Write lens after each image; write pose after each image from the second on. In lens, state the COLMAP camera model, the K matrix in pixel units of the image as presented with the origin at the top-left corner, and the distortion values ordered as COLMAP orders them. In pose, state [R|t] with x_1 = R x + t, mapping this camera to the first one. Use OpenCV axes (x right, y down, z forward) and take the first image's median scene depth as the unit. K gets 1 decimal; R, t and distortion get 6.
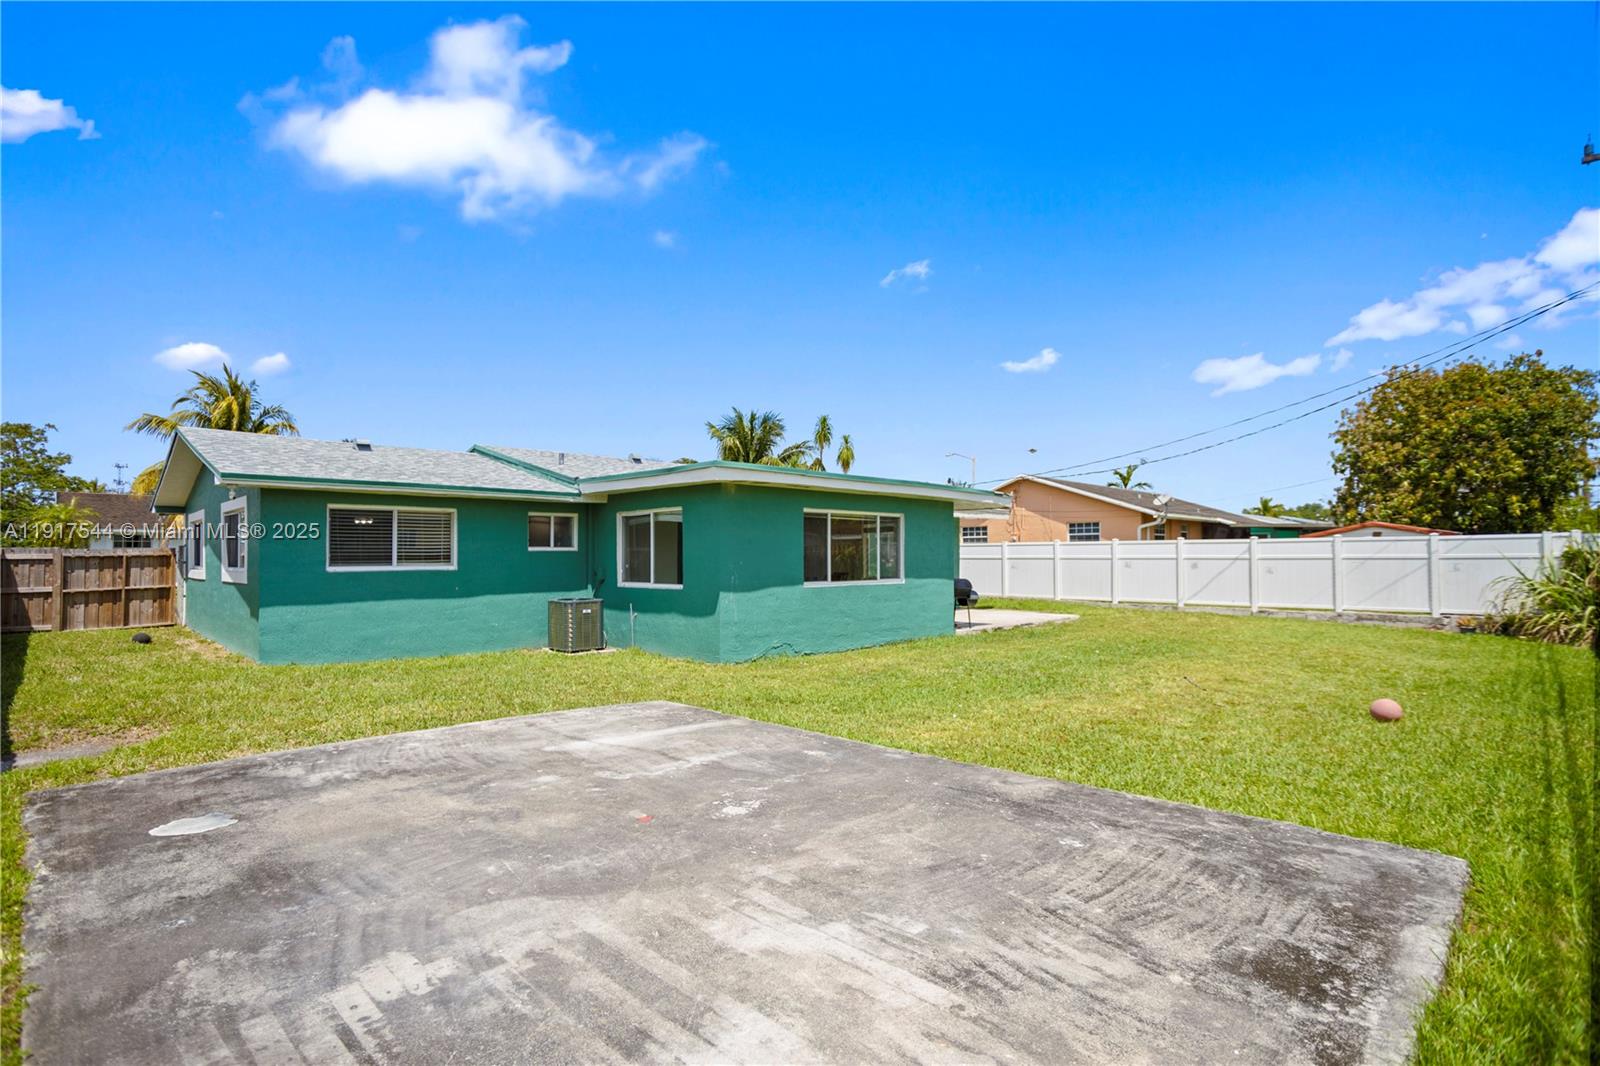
lens RADIAL K [[791.9, 0, 801.2], [0, 791.9, 538.6], [0, 0, 1]] dist [-0.036091, 0.009379]
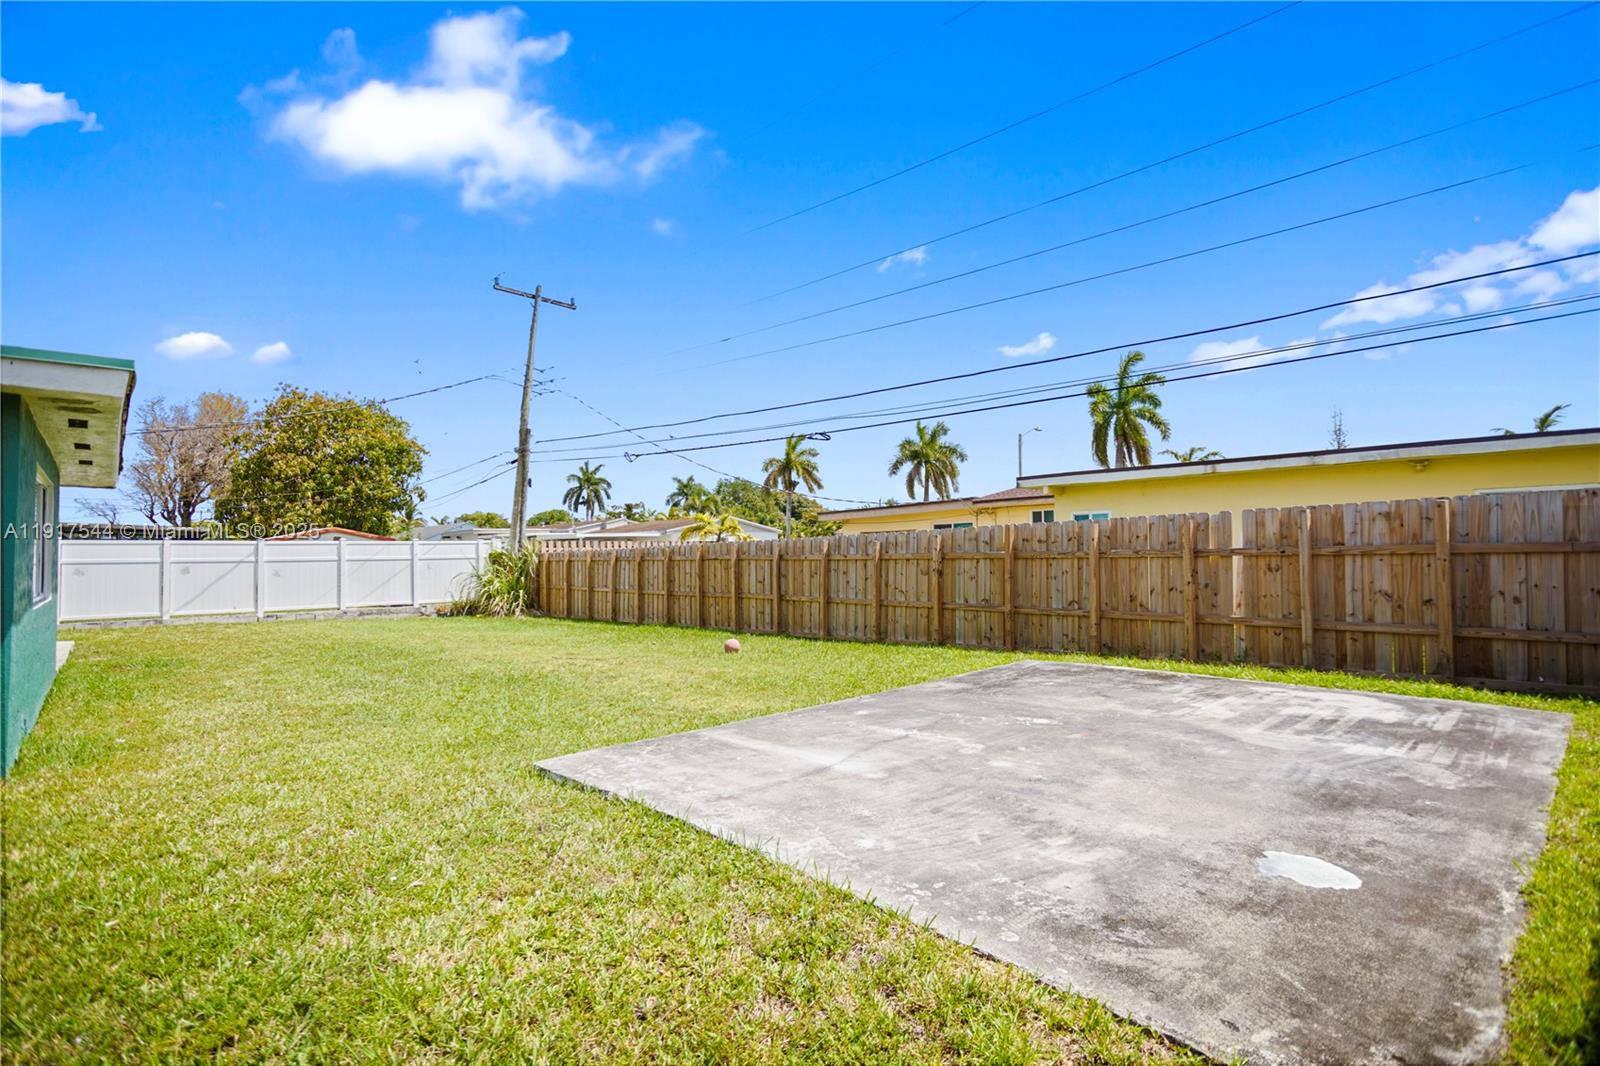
lens RADIAL K [[764.7, 0, 797.0], [0, 764.7, 536.1], [0, 0, 1]] dist [0.000965, 0.000394]
pose [[0.035291, 0.025952, 0.999040, -0.412410], [-0.010764, 0.999615, -0.025587, 0.014273], [-0.999319, -0.009851, 0.035557, 0.387719]]
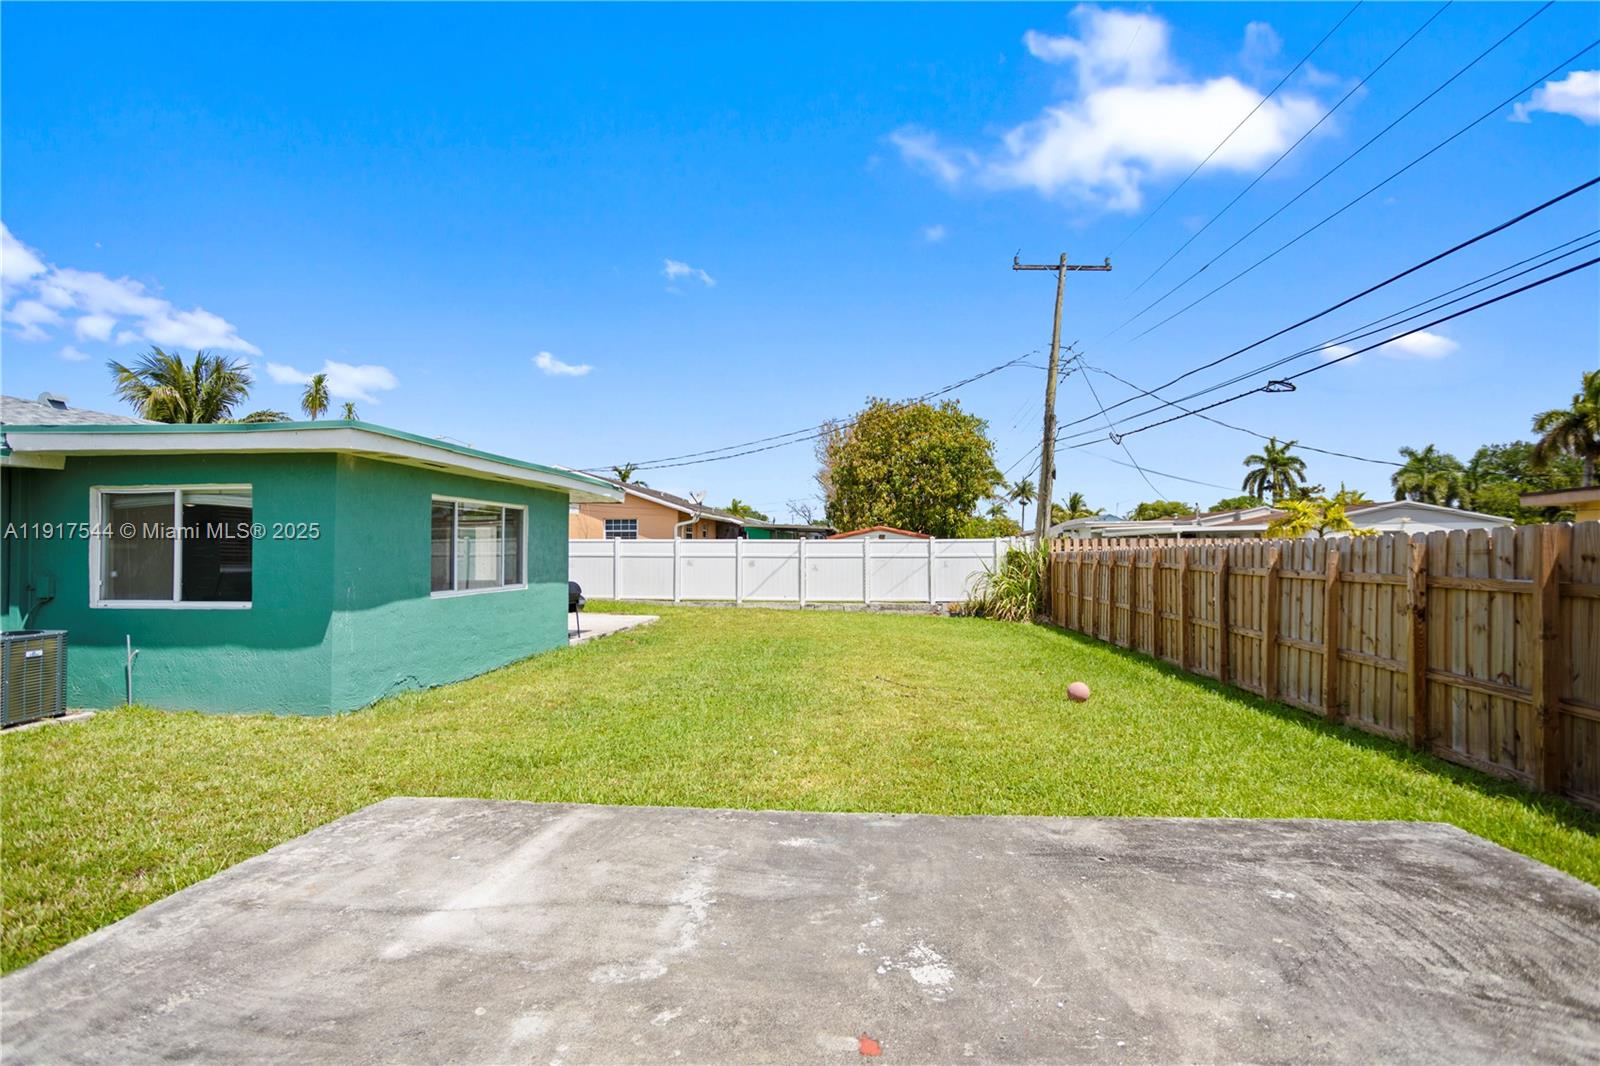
lens RADIAL K [[798.3, 0, 789.9], [0, 798.3, 540.1], [0, 0, 1]] dist [-0.062685, 0.043778]
pose [[0.770565, 0.011280, 0.637262, -0.189379], [-0.017983, 0.999830, 0.004046, -0.003715], [-0.637108, -0.014577, 0.770637, 0.180505]]
